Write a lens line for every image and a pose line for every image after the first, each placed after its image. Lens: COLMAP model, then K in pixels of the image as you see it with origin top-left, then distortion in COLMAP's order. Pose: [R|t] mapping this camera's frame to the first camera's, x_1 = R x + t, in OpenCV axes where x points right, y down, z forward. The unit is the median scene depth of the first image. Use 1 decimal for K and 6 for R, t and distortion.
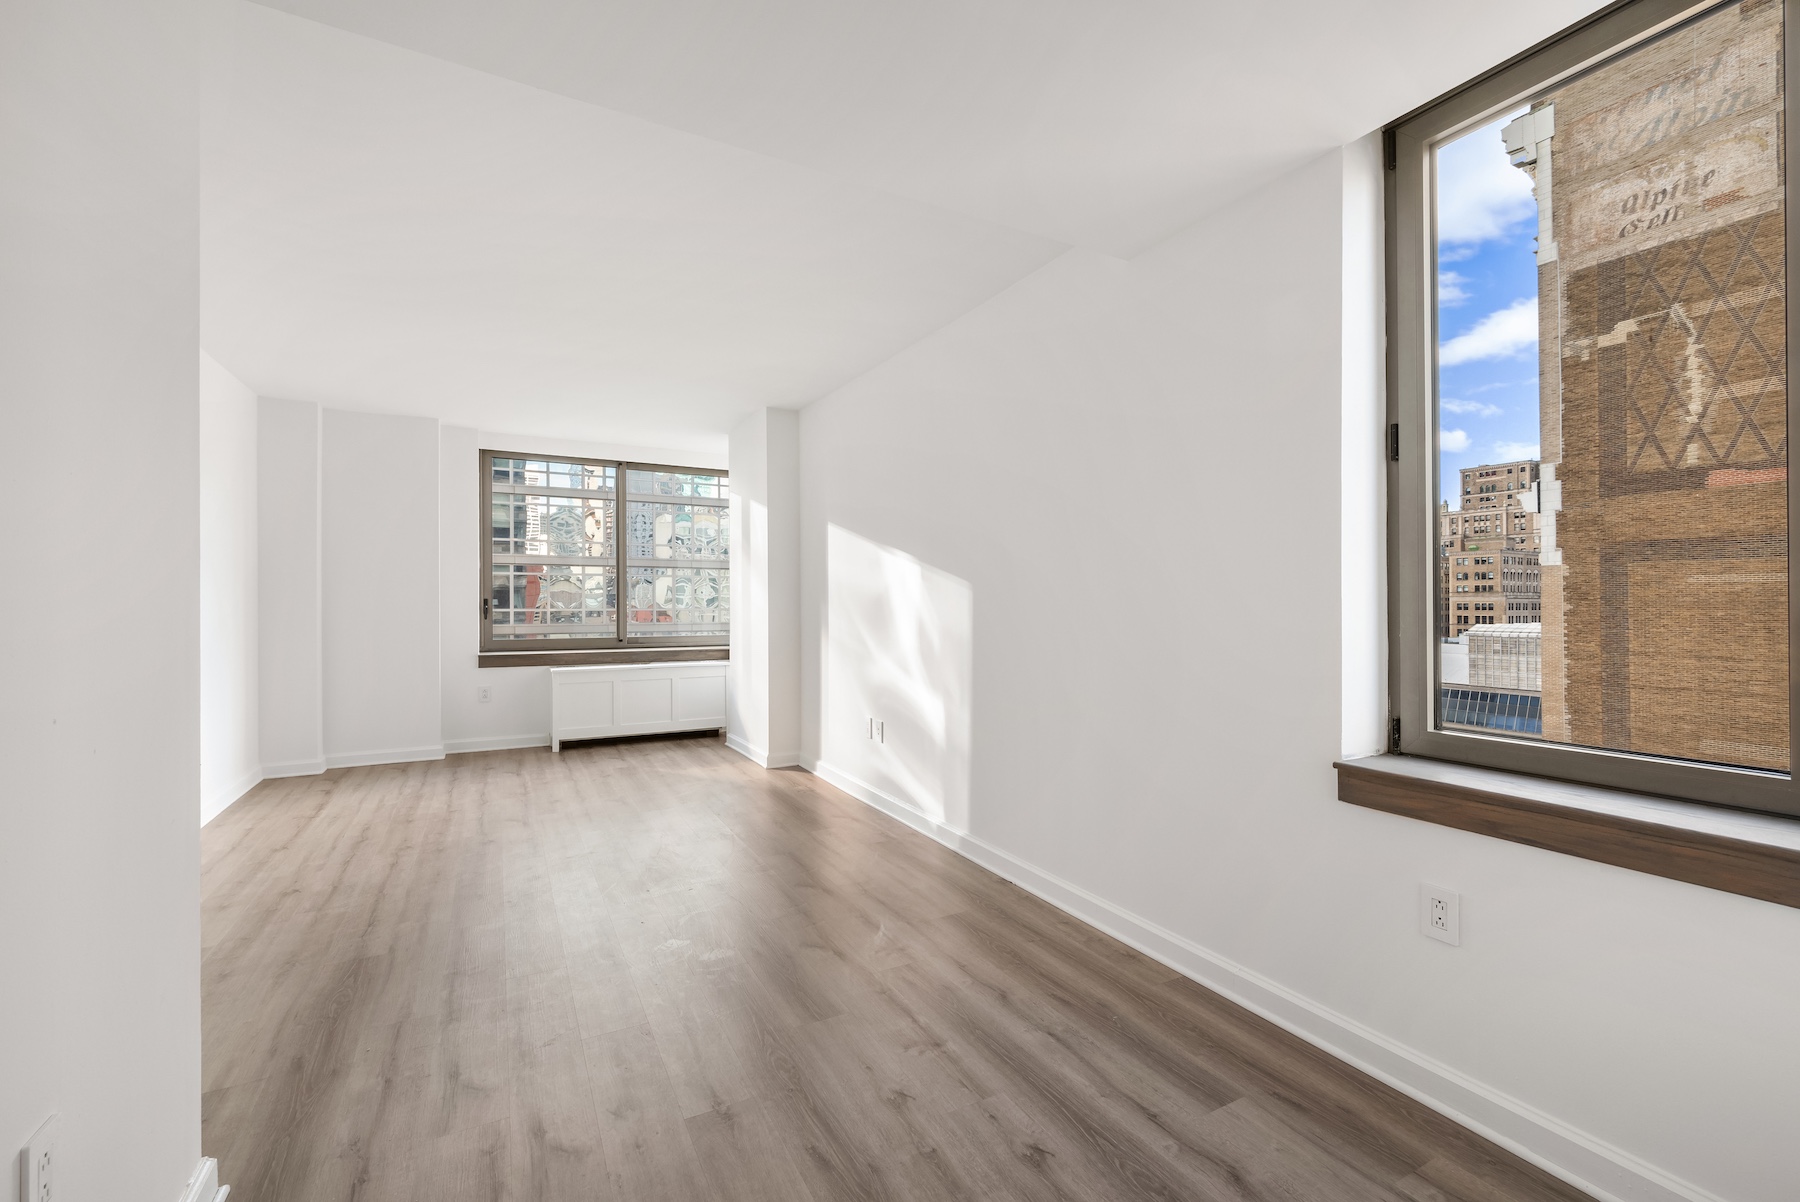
lens RADIAL K [[743.9, 0, 893.5], [0, 743.9, 607.5], [0, 0, 1]] dist [-0.006604, 0.000059]
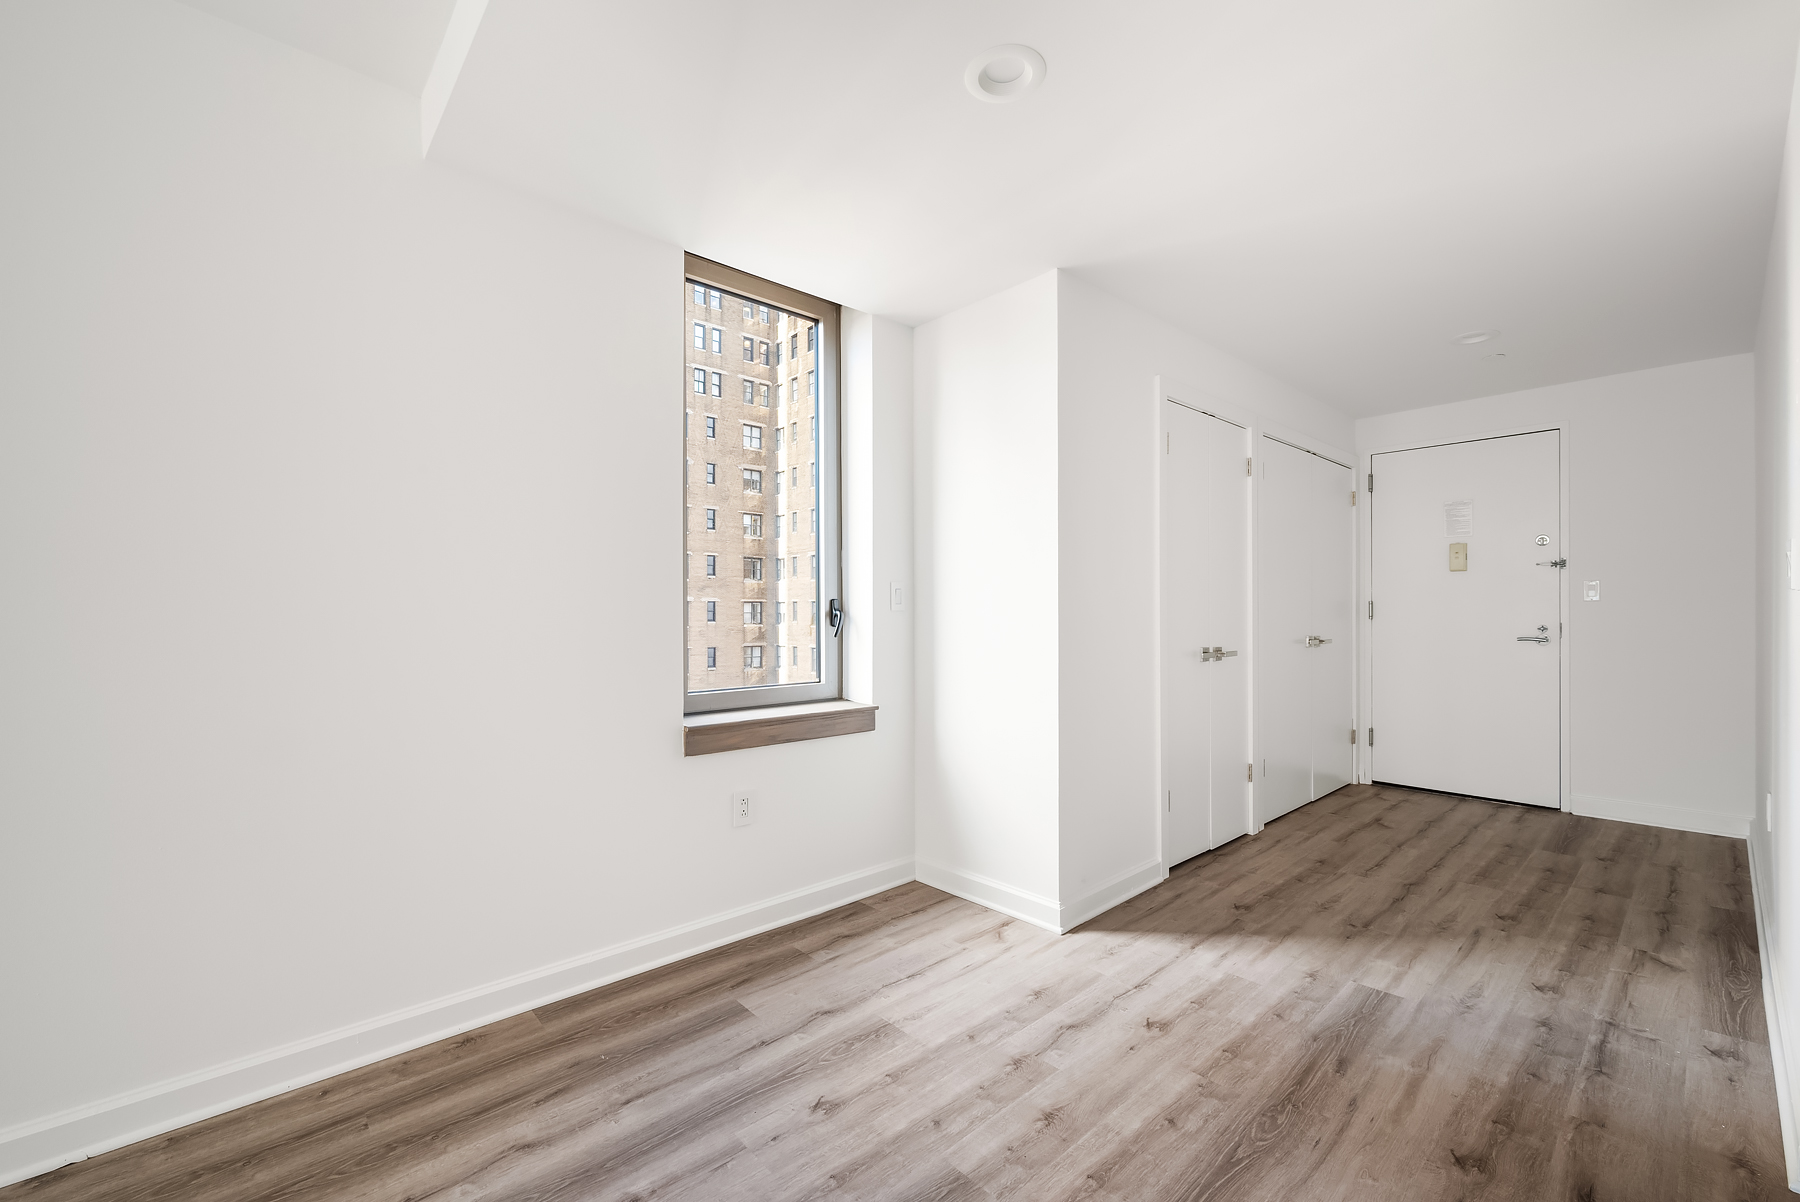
lens RADIAL K [[743.9, 0, 900.7], [0, 743.9, 602.4], [0, 0, 1]] dist [-0.006604, 0.000059]
pose [[-0.251555, 0.014021, 0.967742, -0.740227], [0.003968, 0.999902, -0.013455, 0.012236], [-0.967835, 0.000455, -0.251585, 0.959440]]
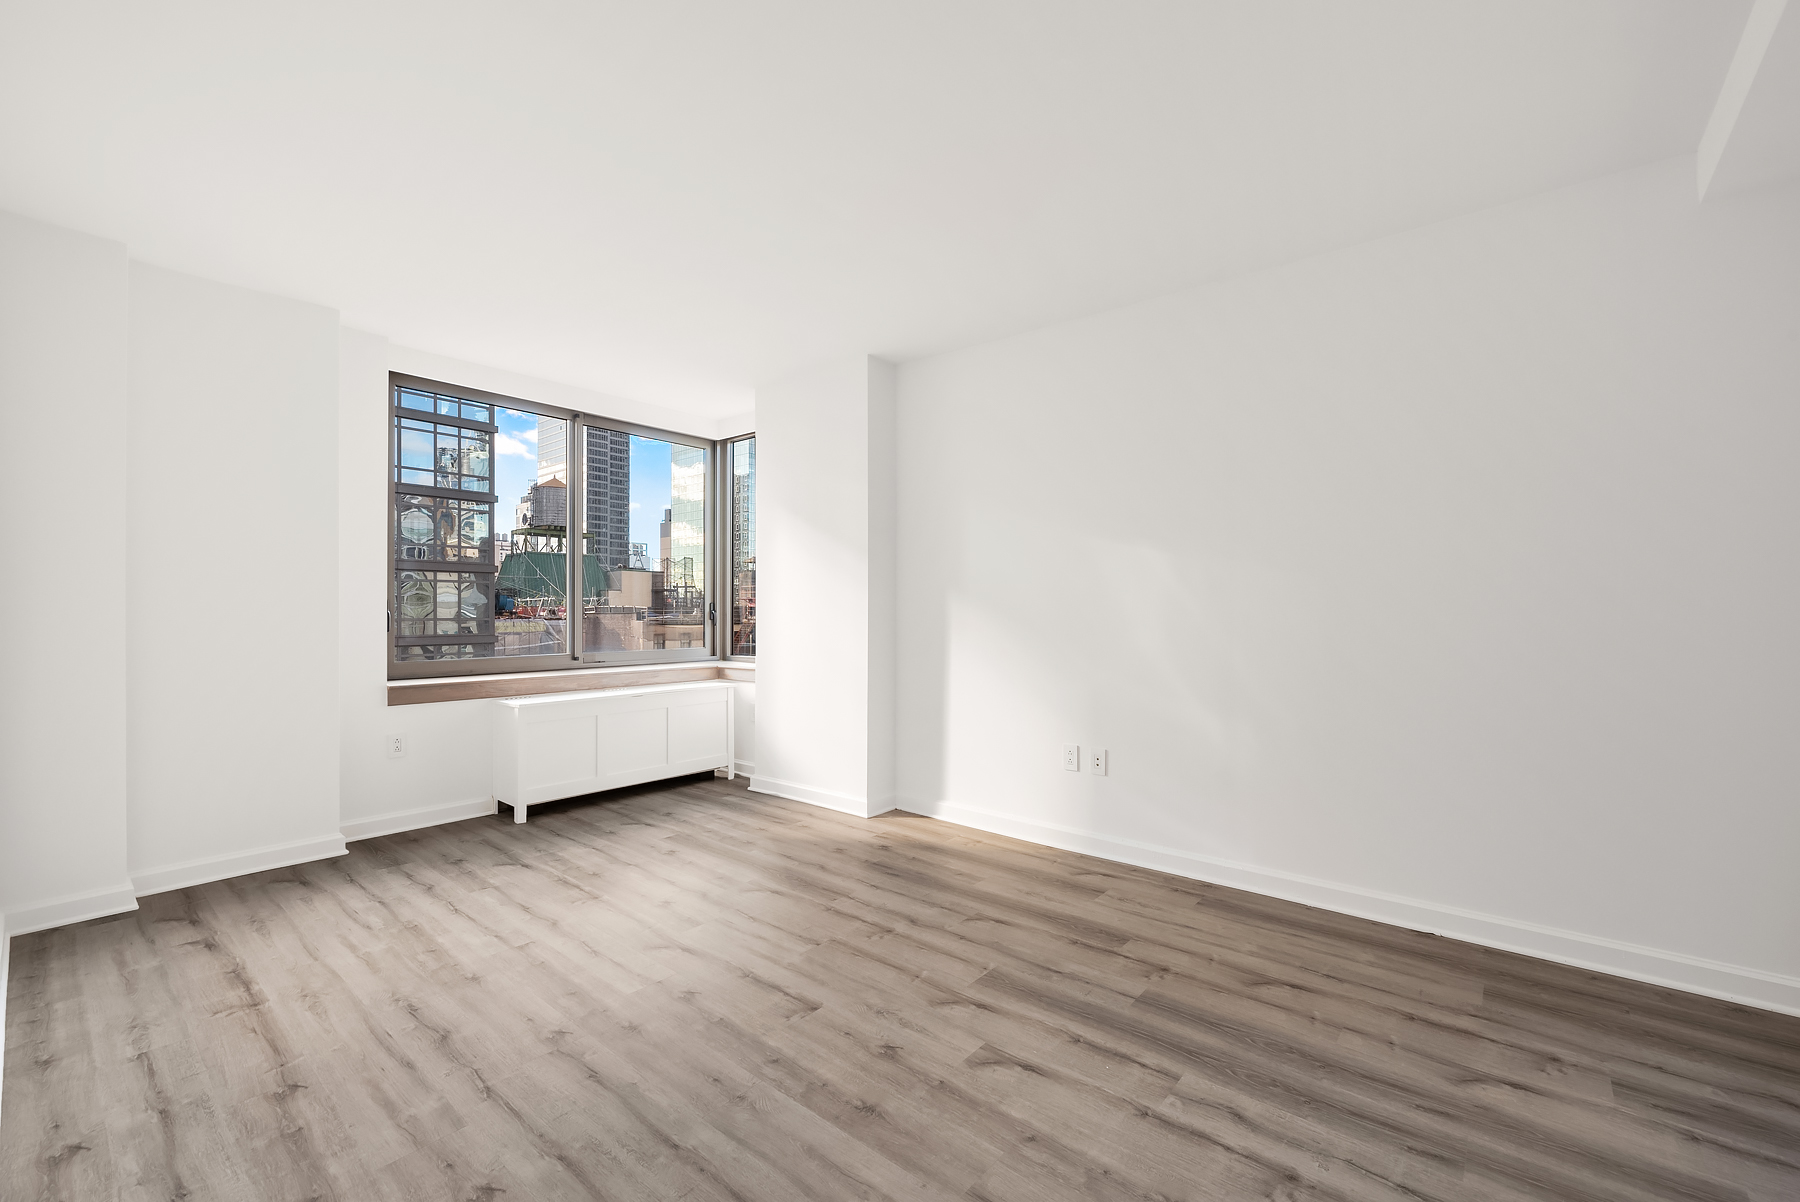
lens RADIAL K [[743.9, 0, 890.6], [0, 743.9, 615.6], [0, 0, 1]] dist [-0.006604, 0.000059]
pose [[0.931722, -0.004944, 0.363137, -0.432122], [0.003154, 0.999980, 0.005523, 0.000231], [-0.363157, -0.004001, 0.931719, 0.263237]]
